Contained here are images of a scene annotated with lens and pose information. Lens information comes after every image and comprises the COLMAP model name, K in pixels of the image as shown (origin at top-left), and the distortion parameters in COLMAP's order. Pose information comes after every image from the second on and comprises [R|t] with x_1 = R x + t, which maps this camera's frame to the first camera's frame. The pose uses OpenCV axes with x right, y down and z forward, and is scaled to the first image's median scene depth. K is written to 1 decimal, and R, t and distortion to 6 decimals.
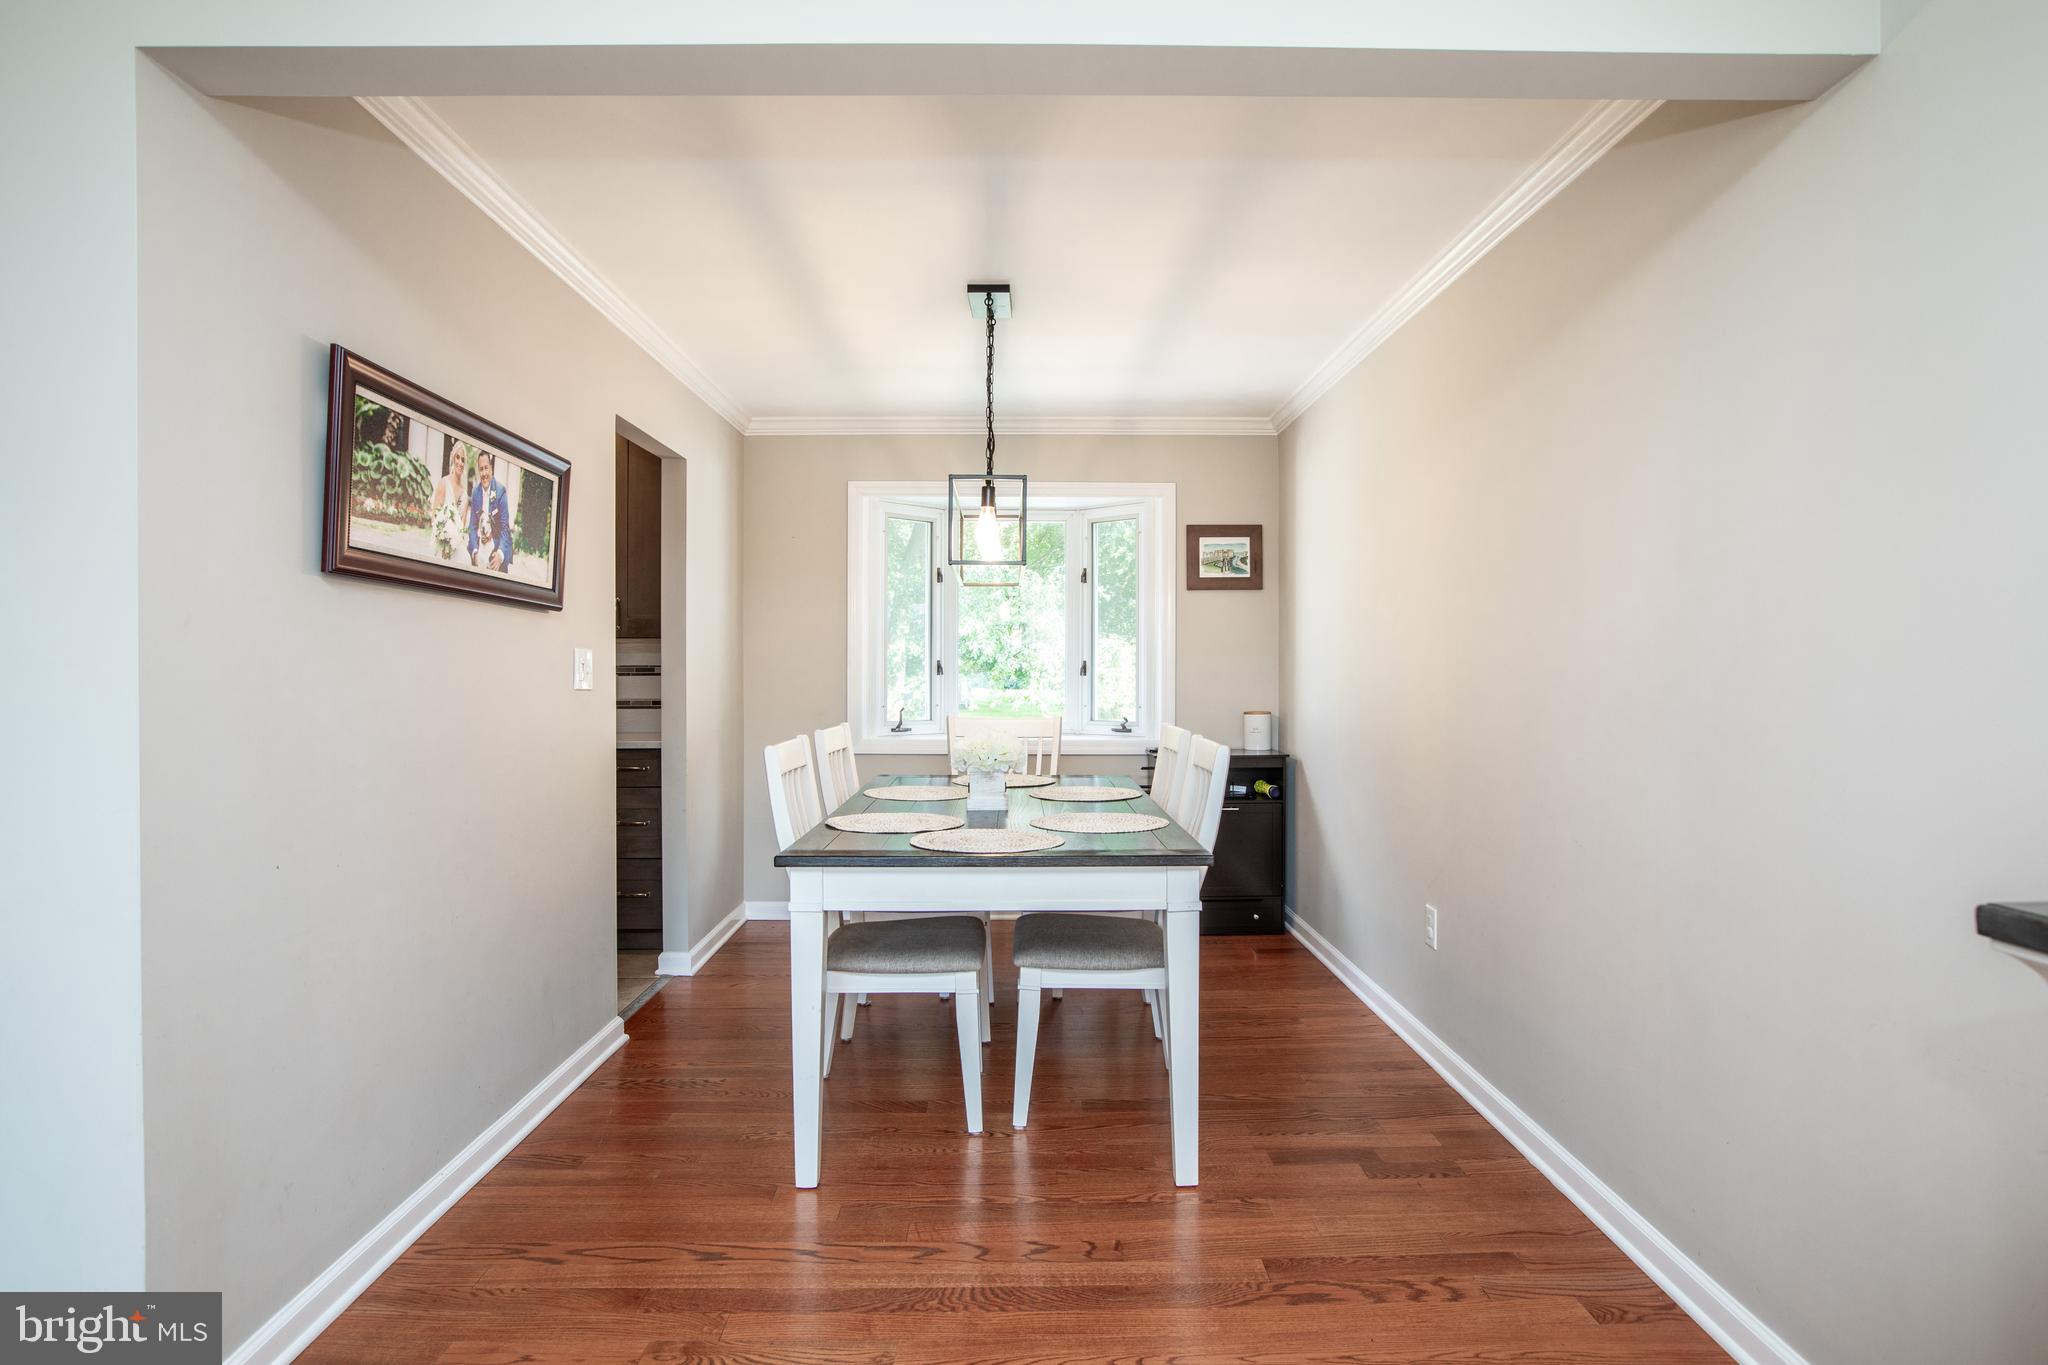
lens RADIAL K [[1059.6, 0, 1012.1], [0, 1059.6, 682.9], [0, 0, 1]] dist [-0.044655, 0.020749]
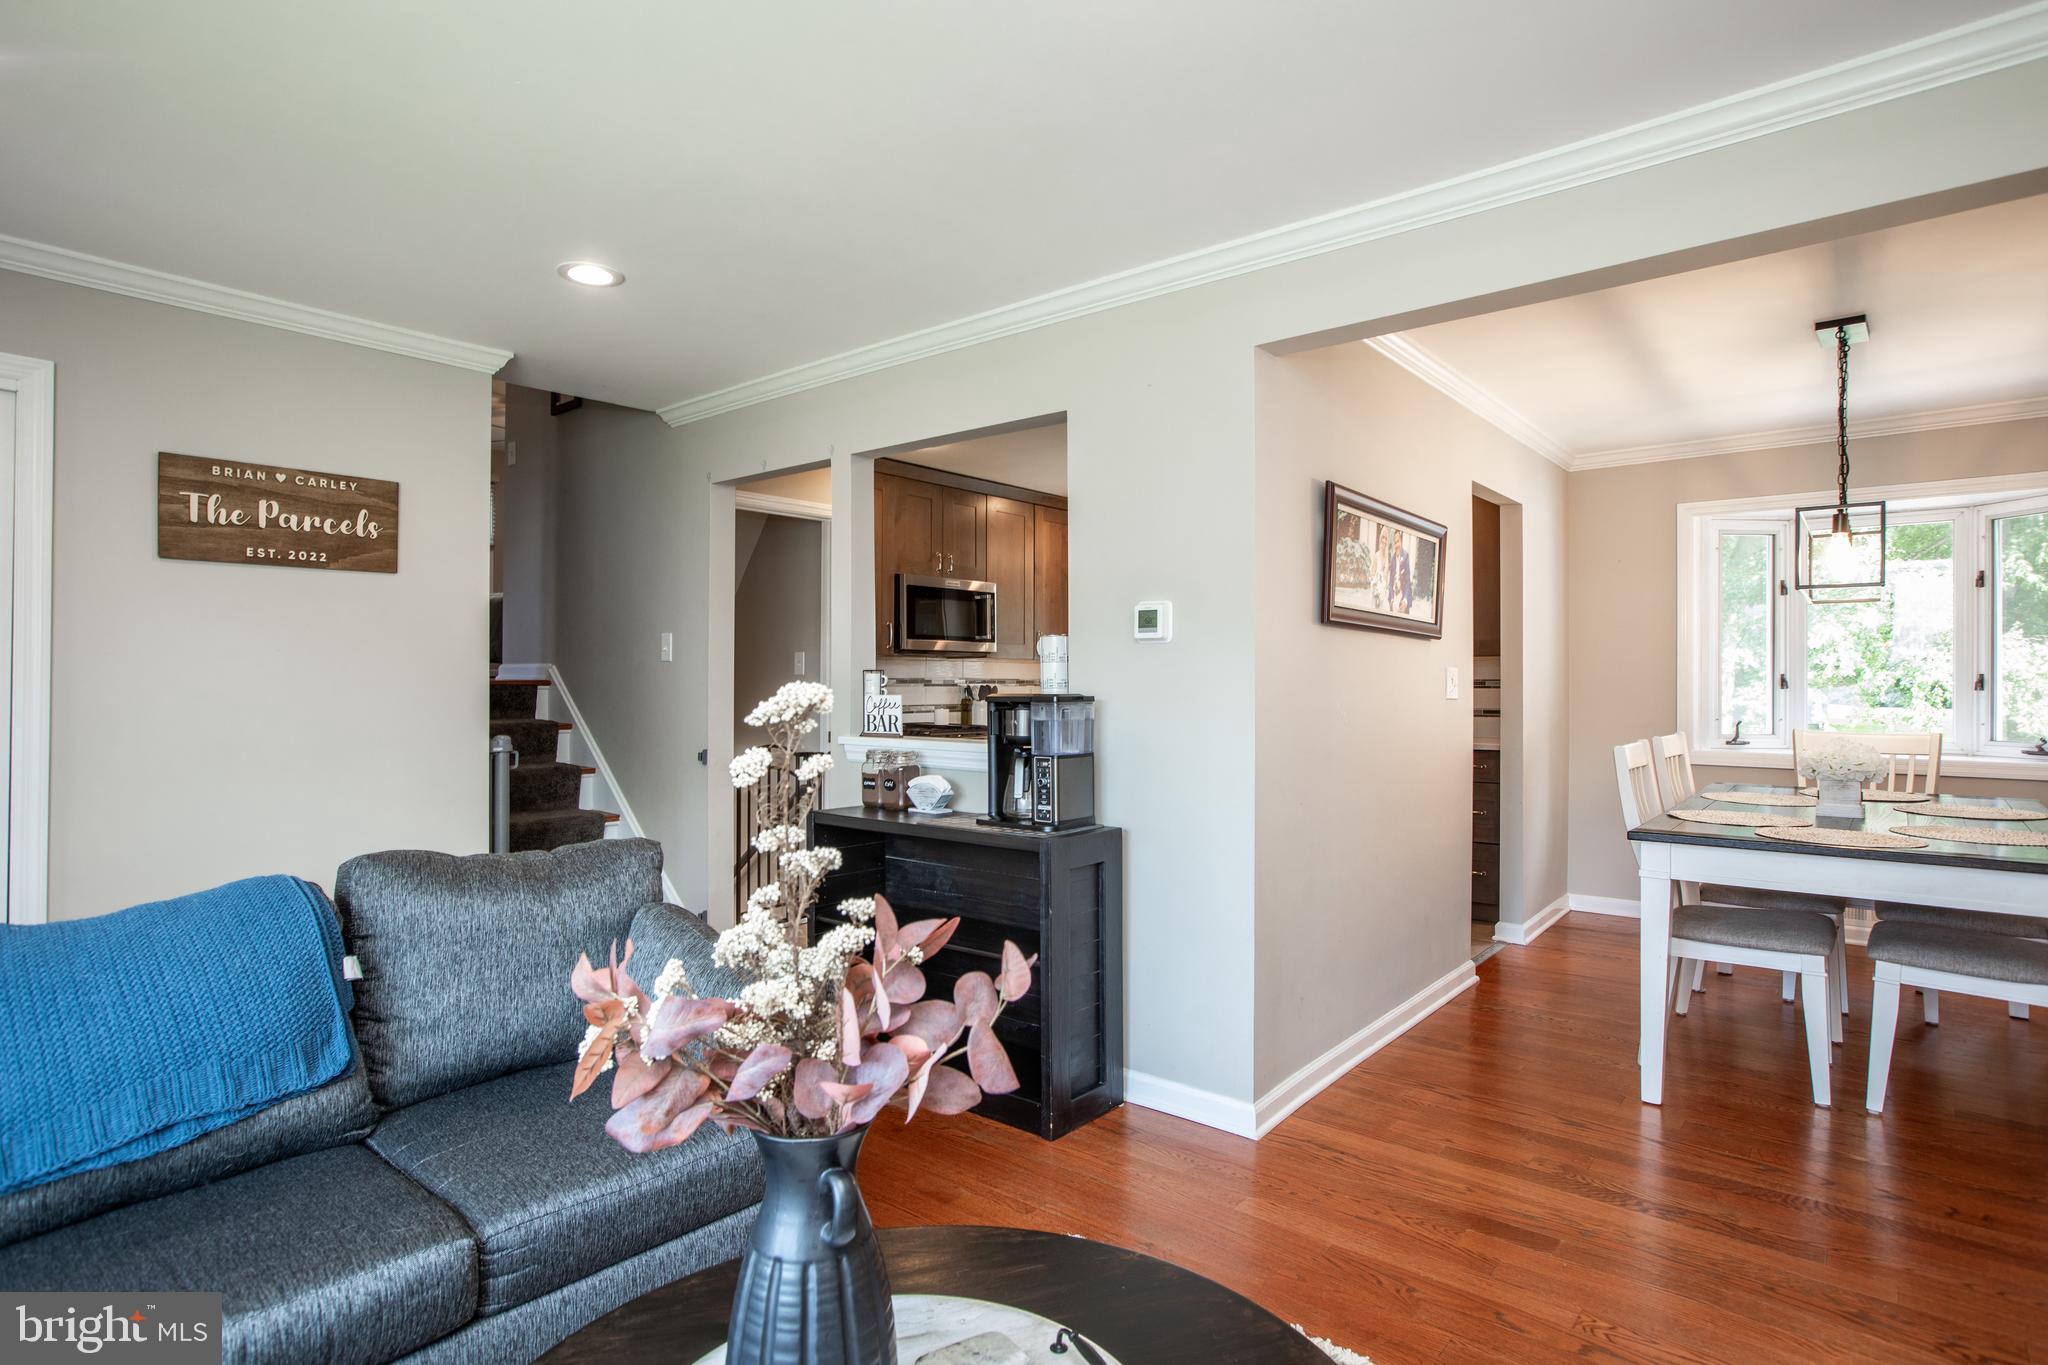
lens RADIAL K [[1059.6, 0, 1012.1], [0, 1059.6, 682.9], [0, 0, 1]] dist [-0.044655, 0.020749]
pose [[0.762170, 0.000296, -0.647376, 0.017450], [-0.008374, 0.999921, -0.009402, 0.003168], [0.647322, 0.012587, 0.762112, -0.322750]]
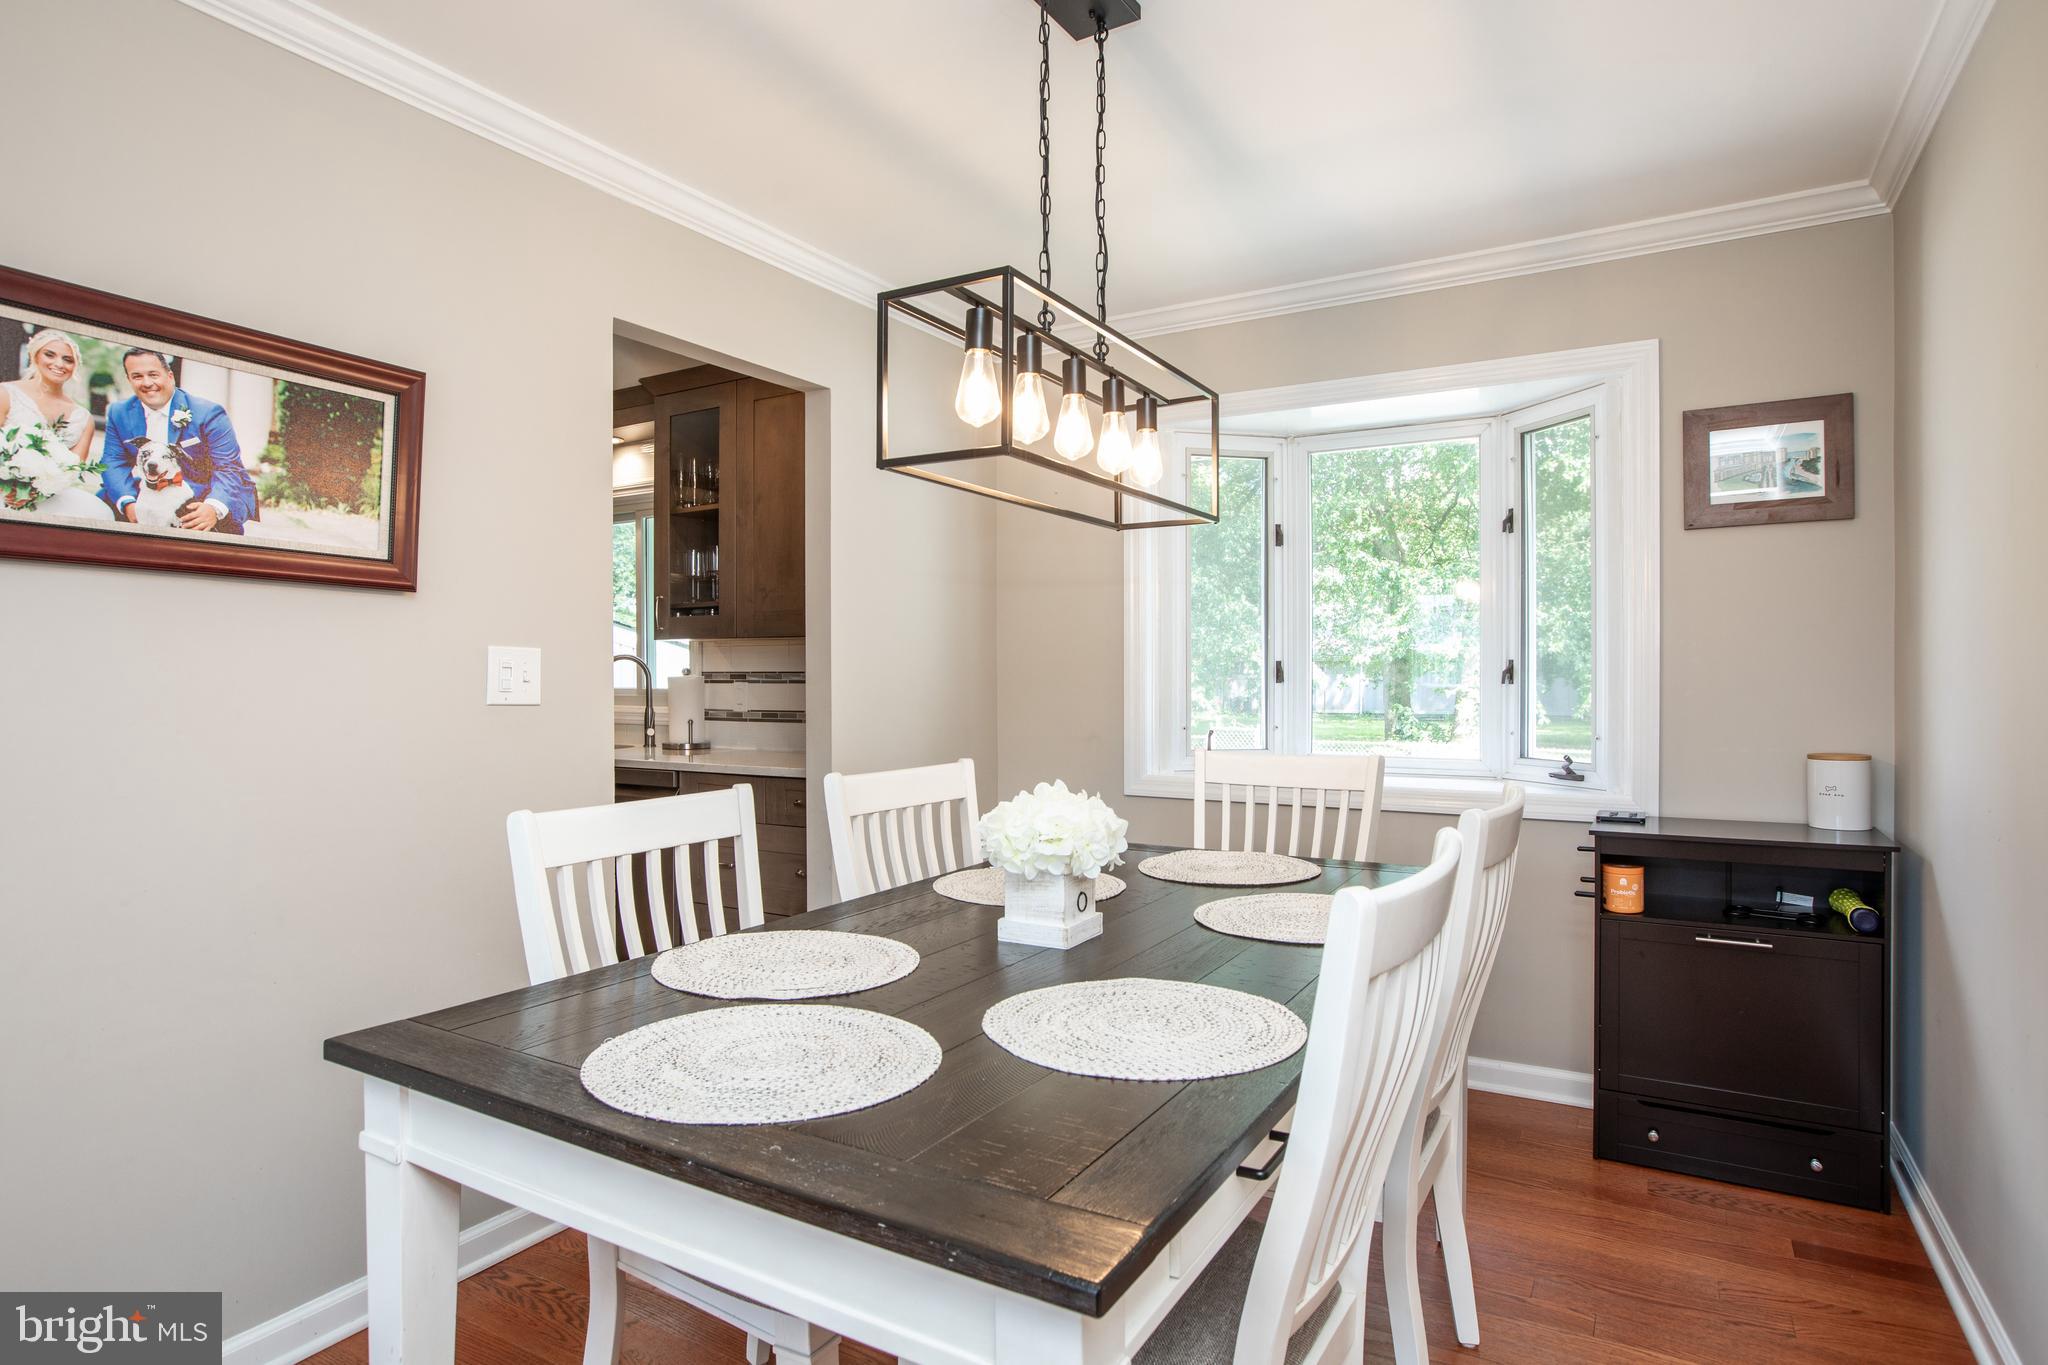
lens RADIAL K [[1093.3, 0, 1029.1], [0, 1093.3, 679.1], [0, 0, 1]] dist [0.002549, 0.000836]
pose [[0.859416, 0.001724, -0.511275, 0.255411], [-0.005152, 0.999973, -0.005287, -0.007868], [0.511252, 0.007178, 0.859401, 0.522503]]
